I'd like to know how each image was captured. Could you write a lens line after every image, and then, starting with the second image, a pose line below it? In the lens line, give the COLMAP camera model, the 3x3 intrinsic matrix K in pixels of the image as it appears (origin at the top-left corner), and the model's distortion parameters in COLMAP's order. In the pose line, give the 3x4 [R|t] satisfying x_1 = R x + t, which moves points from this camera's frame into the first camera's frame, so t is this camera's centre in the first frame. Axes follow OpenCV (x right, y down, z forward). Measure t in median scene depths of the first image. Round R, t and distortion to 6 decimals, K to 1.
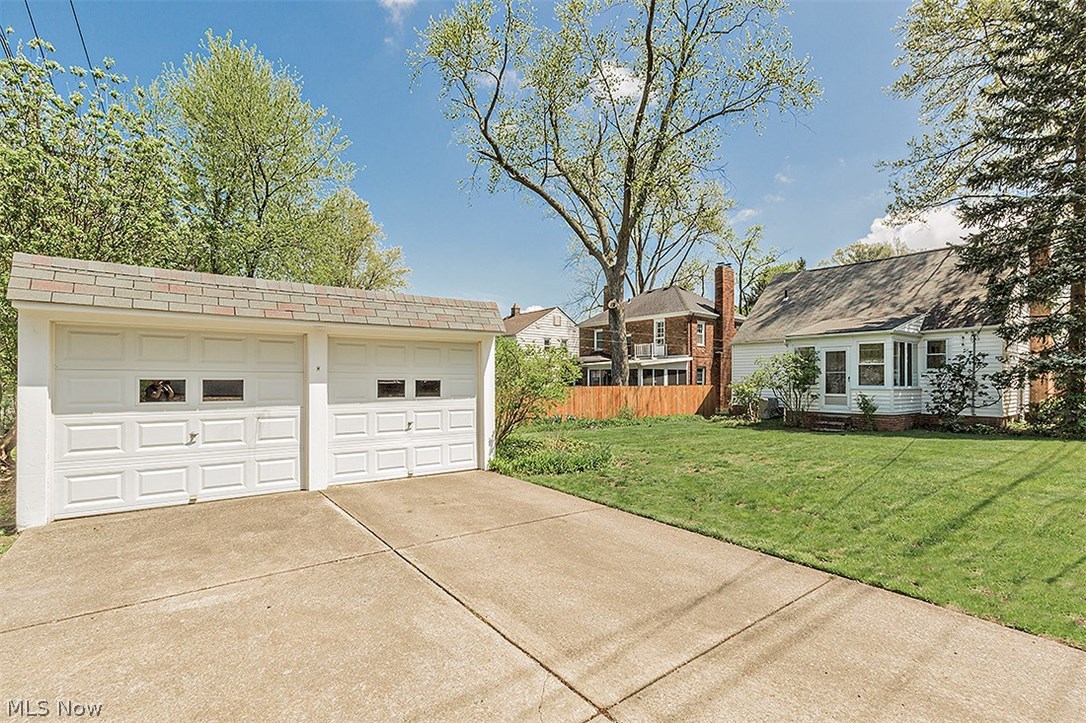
lens RADIAL K [[517.0, 0, 566.8], [0, 517.0, 409.6], [0, 0, 1]] dist [-0.005958, -0.001097]
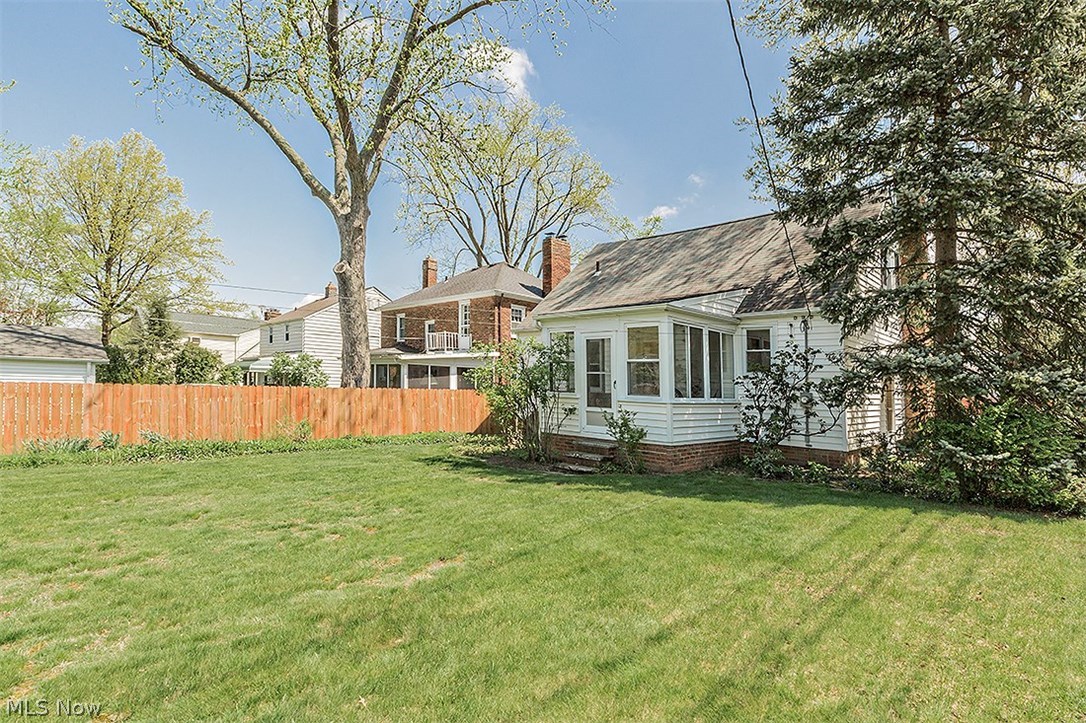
lens RADIAL K [[572.7, 0, 542.9], [0, 572.7, 361.4], [0, 0, 1]] dist [0.000197, -0.002304]
pose [[0.991712, 0.032111, 0.124405, 0.255605], [-0.020146, 0.995151, -0.096270, -0.012996], [-0.126894, 0.092966, 0.987550, 0.228116]]
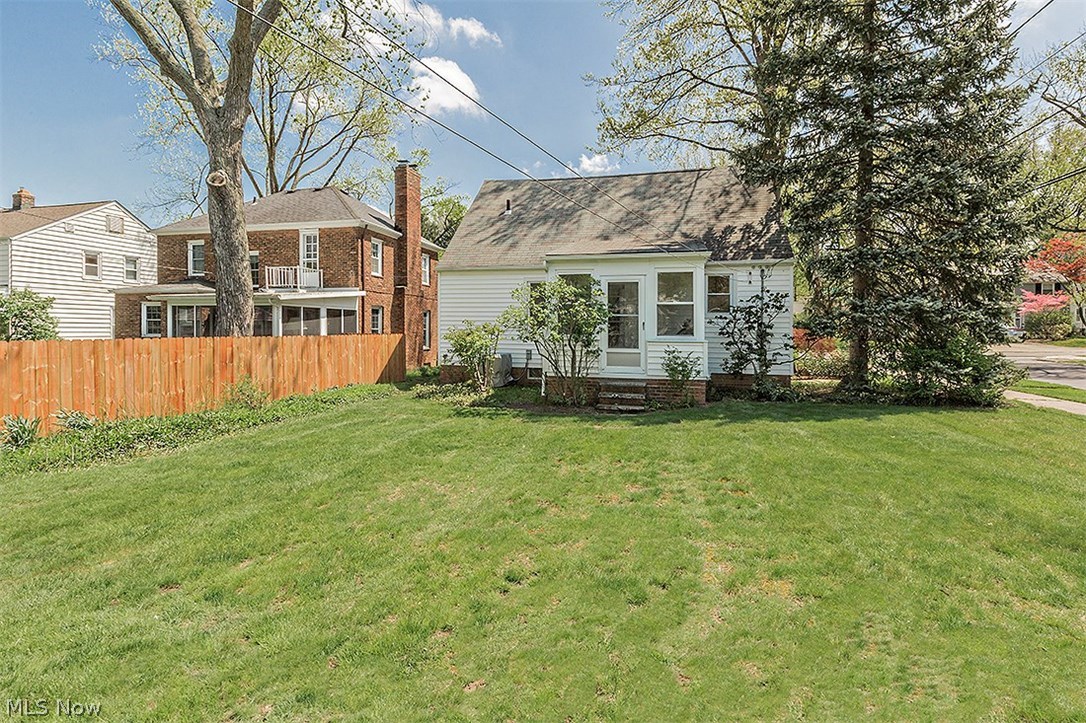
lens RADIAL K [[572.7, 0, 587.8], [0, 572.7, 332.1], [0, 0, 1]] dist [0.000197, -0.002304]
pose [[0.799694, 0.000349, 0.600408, 0.040777], [0.028351, 0.998862, -0.038343, -0.017590], [-0.599738, 0.047685, 0.798774, 0.319279]]
